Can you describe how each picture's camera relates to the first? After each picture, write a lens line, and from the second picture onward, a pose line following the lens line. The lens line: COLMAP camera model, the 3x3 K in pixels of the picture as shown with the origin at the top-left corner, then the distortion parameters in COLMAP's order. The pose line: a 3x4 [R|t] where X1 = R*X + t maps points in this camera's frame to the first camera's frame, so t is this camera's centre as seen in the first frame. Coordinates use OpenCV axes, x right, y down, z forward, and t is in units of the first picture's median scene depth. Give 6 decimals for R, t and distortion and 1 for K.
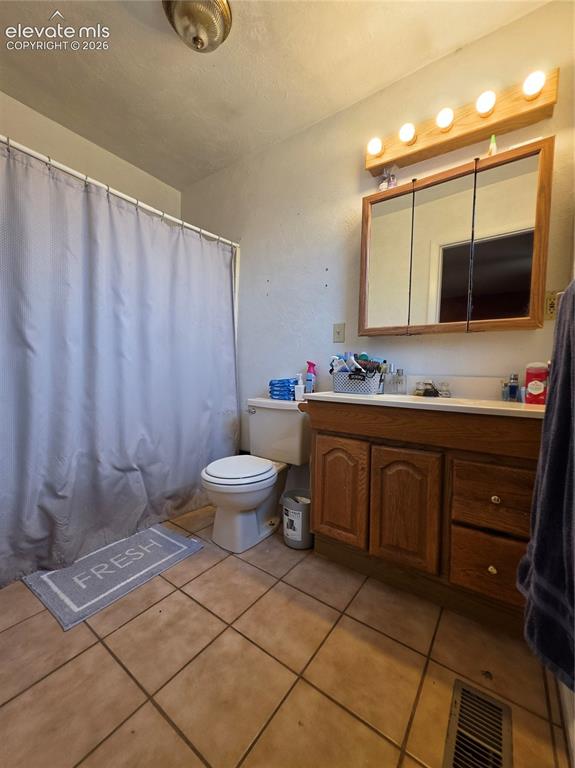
lens RADIAL K [[310.8, 0, 287.8], [0, 310.8, 385.9], [0, 0, 1]] dist [-0.006708, 0.001830]
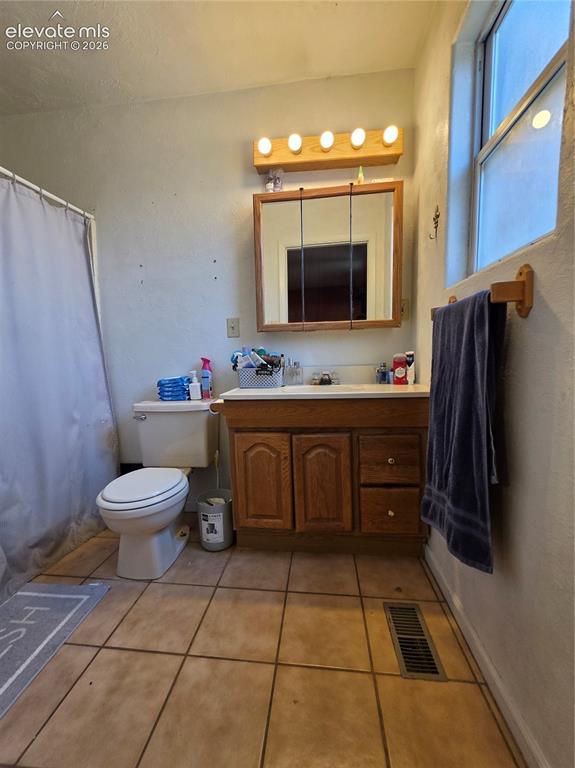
lens RADIAL K [[310.8, 0, 289.0], [0, 310.8, 386.1], [0, 0, 1]] dist [-0.006708, 0.001830]
pose [[0.868673, -0.094617, 0.486266, -0.243789], [0.070121, 0.995192, 0.068378, -0.053855], [-0.490398, -0.025300, 0.871131, 0.055368]]
